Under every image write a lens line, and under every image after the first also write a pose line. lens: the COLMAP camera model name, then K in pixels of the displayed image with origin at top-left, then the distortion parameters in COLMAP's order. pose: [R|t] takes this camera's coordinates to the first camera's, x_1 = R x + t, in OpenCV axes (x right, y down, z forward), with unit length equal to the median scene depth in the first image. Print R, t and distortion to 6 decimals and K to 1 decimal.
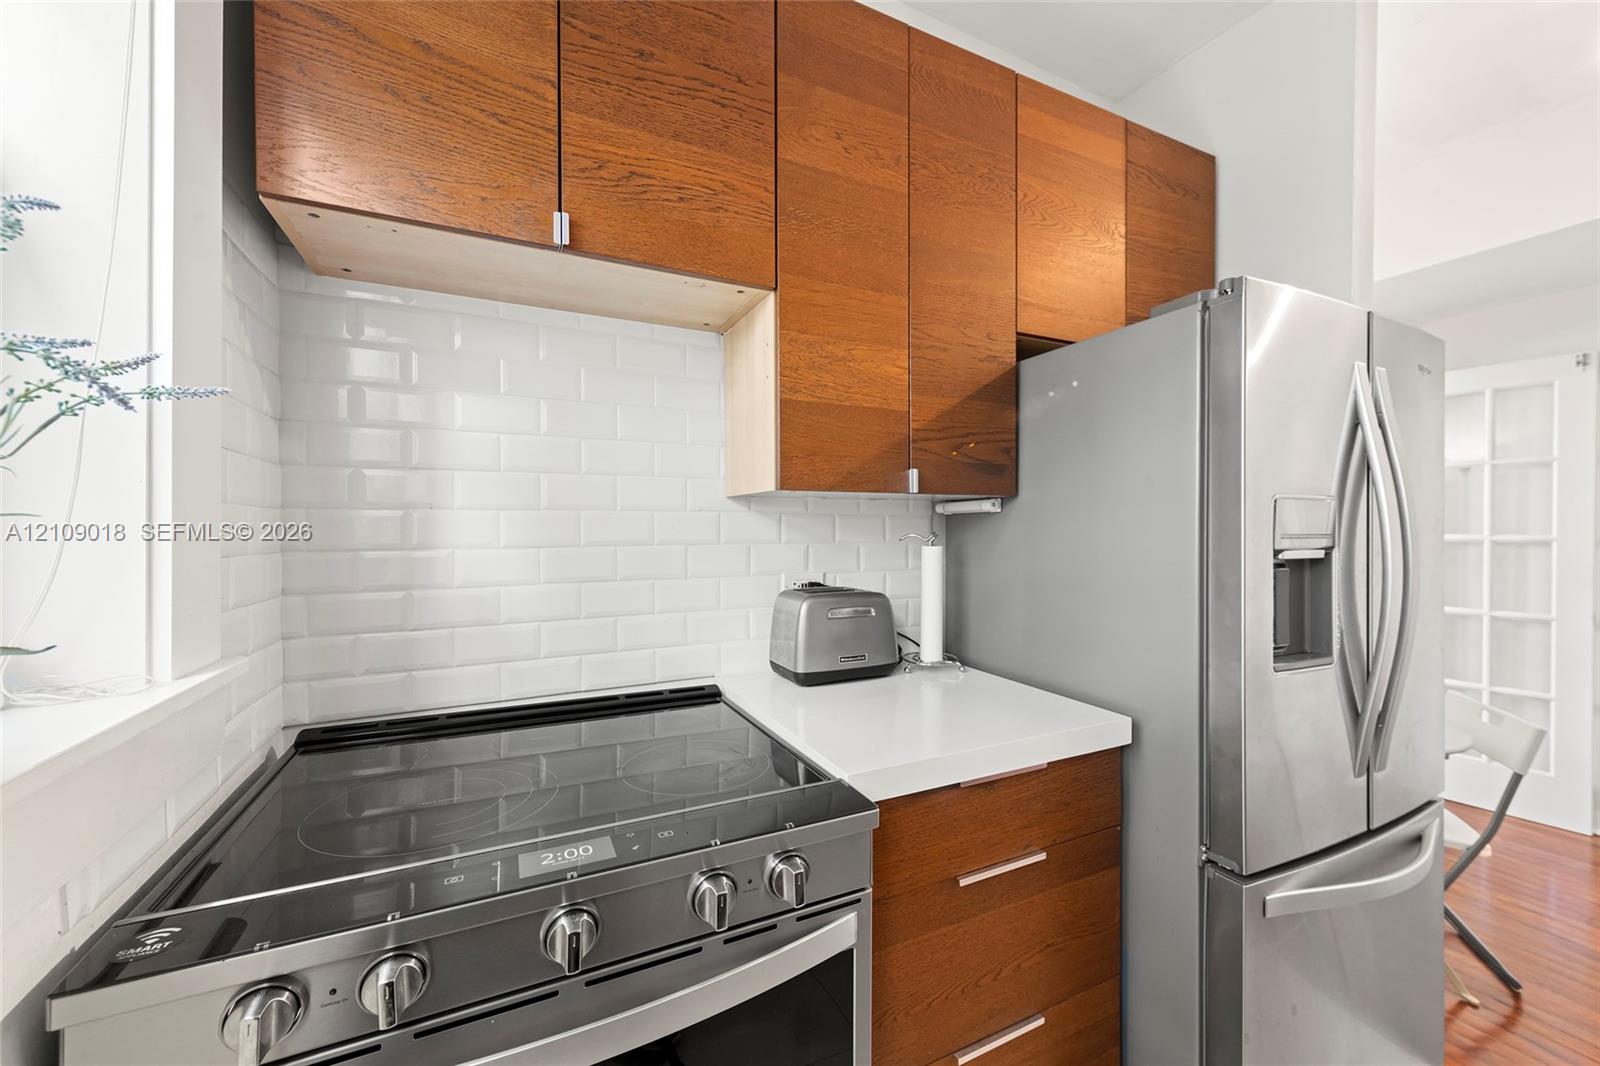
lens RADIAL K [[644.1, 0, 827.4], [0, 644.1, 523.5], [0, 0, 1]] dist [0.000307, 0.000071]
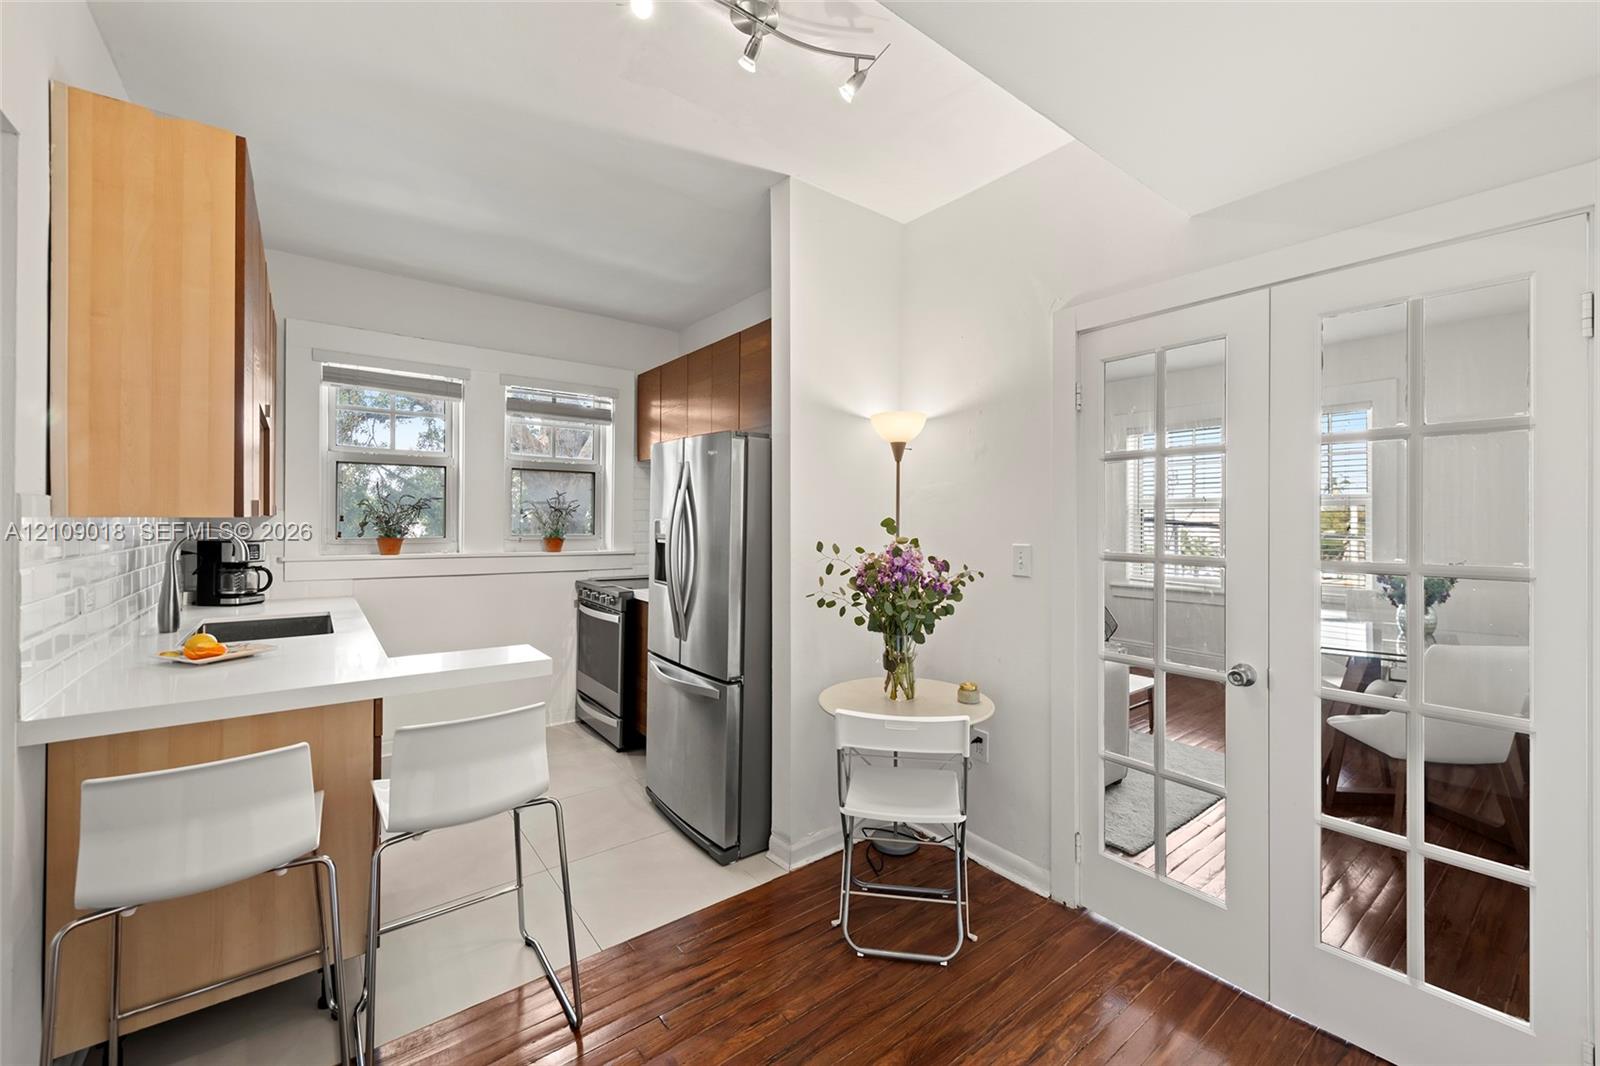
lens RADIAL K [[641.5, 0, 833.4], [0, 641.5, 519.5], [0, 0, 1]] dist [-0.000512, -0.000185]
pose [[0.208482, 0.001741, -0.978025, 3.428932], [-0.009061, 0.999959, -0.000151, -0.047376], [0.977984, 0.008893, 0.208489, 1.127990]]
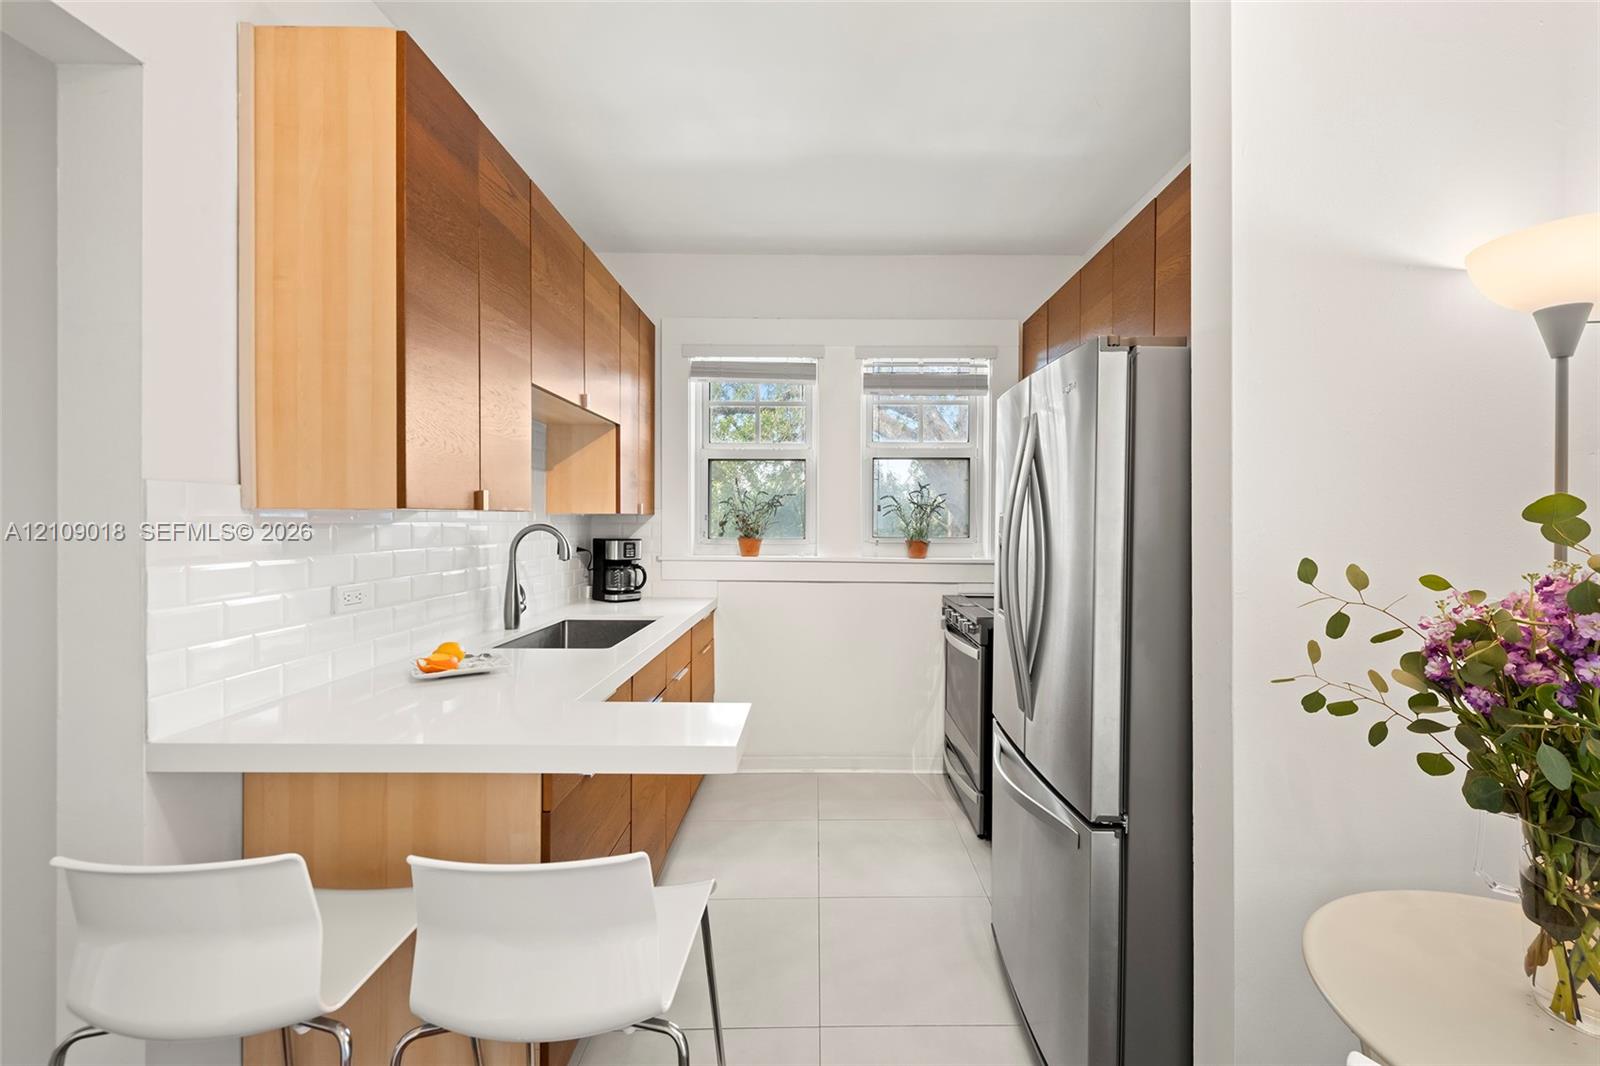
lens RADIAL K [[672.7, 0, 828.0], [0, 672.7, 522.7], [0, 0, 1]] dist [-0.001734, -0.000598]
pose [[-0.444635, 0.002139, -0.895709, 2.470380], [-0.005277, 0.999974, 0.005007, -0.025100], [0.895696, 0.006953, -0.444612, 1.345812]]
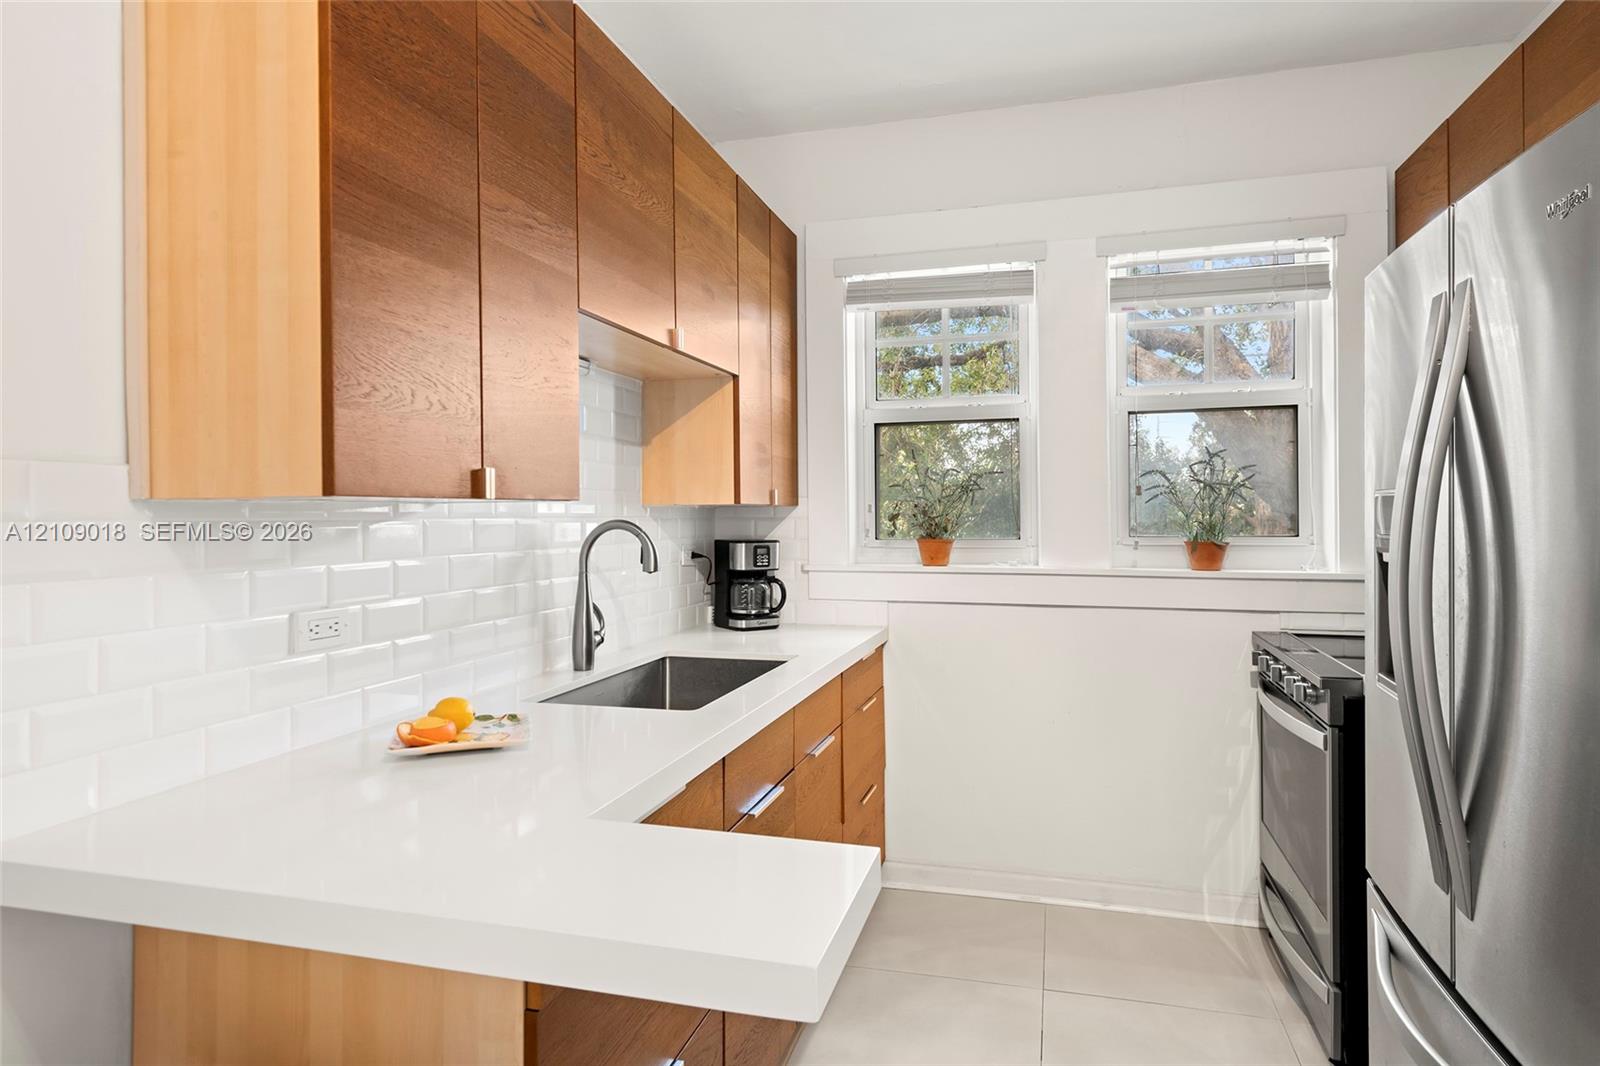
lens RADIAL K [[880.6, 0, 828.2], [0, 880.6, 506.8], [0, 0, 1]] dist [0.014430, -0.001633]
pose [[-0.667886, -0.000710, -0.744263, 2.097063], [0.006316, 0.999958, -0.006622, -0.018428], [0.744237, -0.009123, -0.667854, 1.216376]]
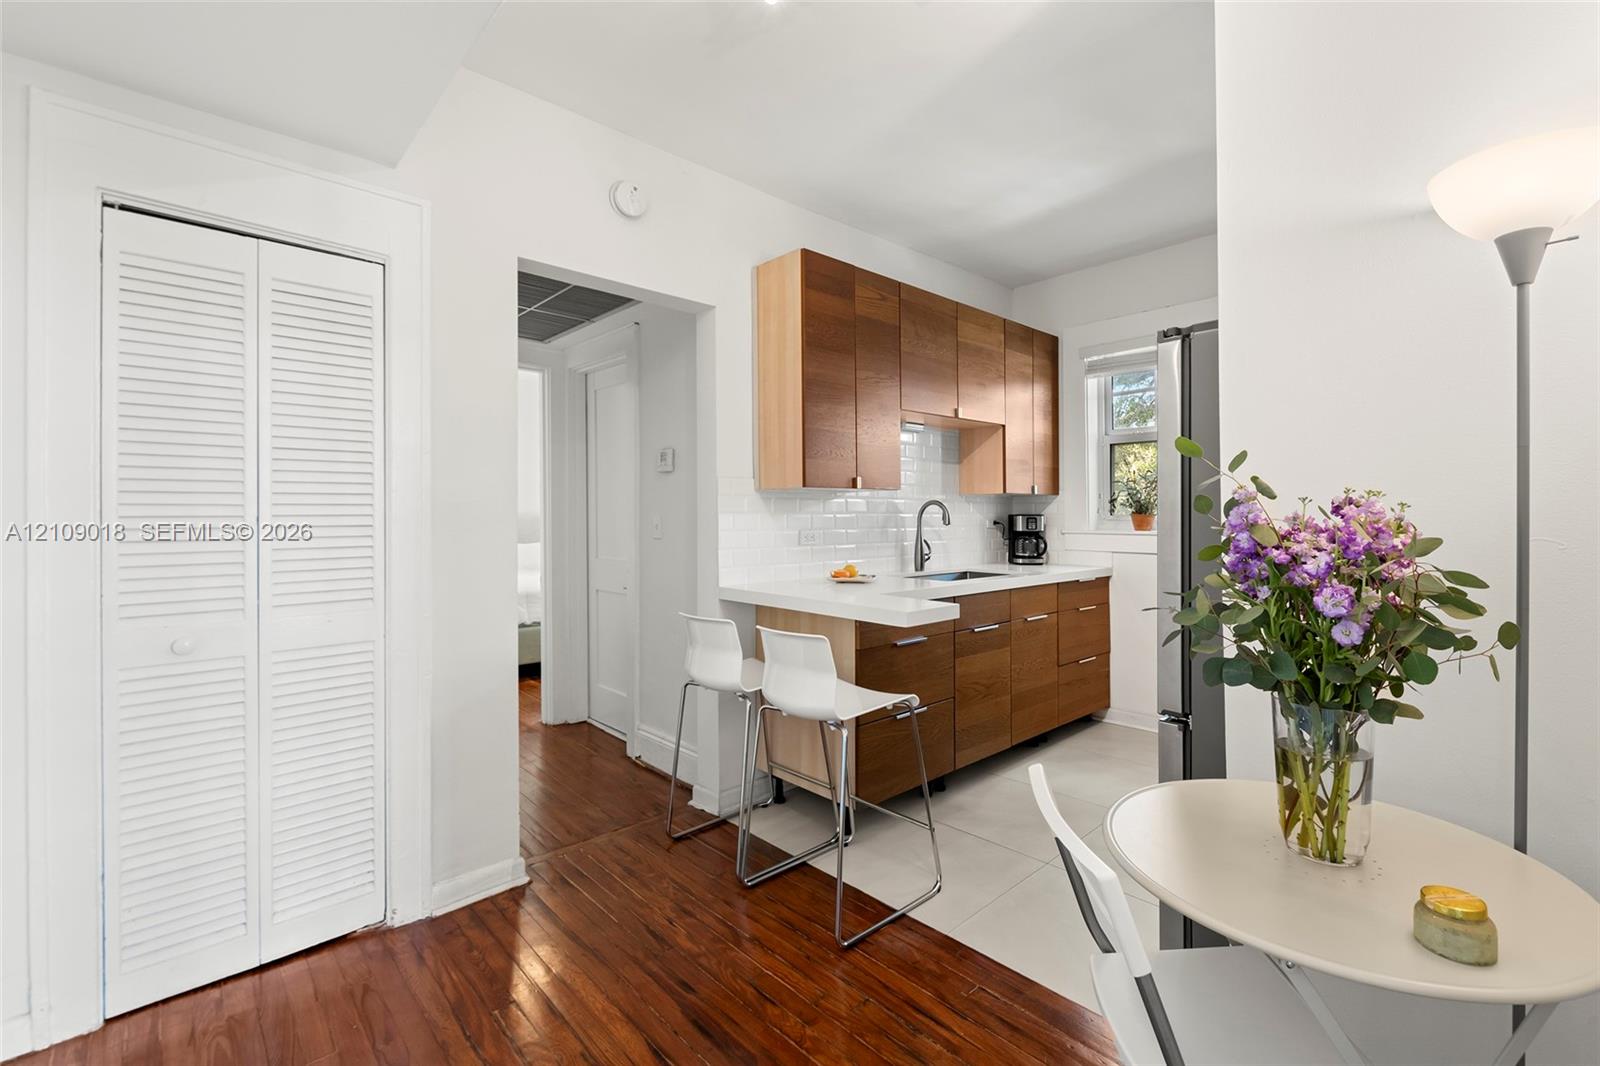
lens RADIAL K [[692.5, 0, 830.9], [0, 692.5, 514.0], [0, 0, 1]] dist [0.000179, -0.000007]
pose [[-0.956430, 0.005408, -0.291913, 2.363473], [0.005991, 0.999981, -0.001102, 0.059676], [0.291901, -0.002803, -0.956444, 2.529389]]
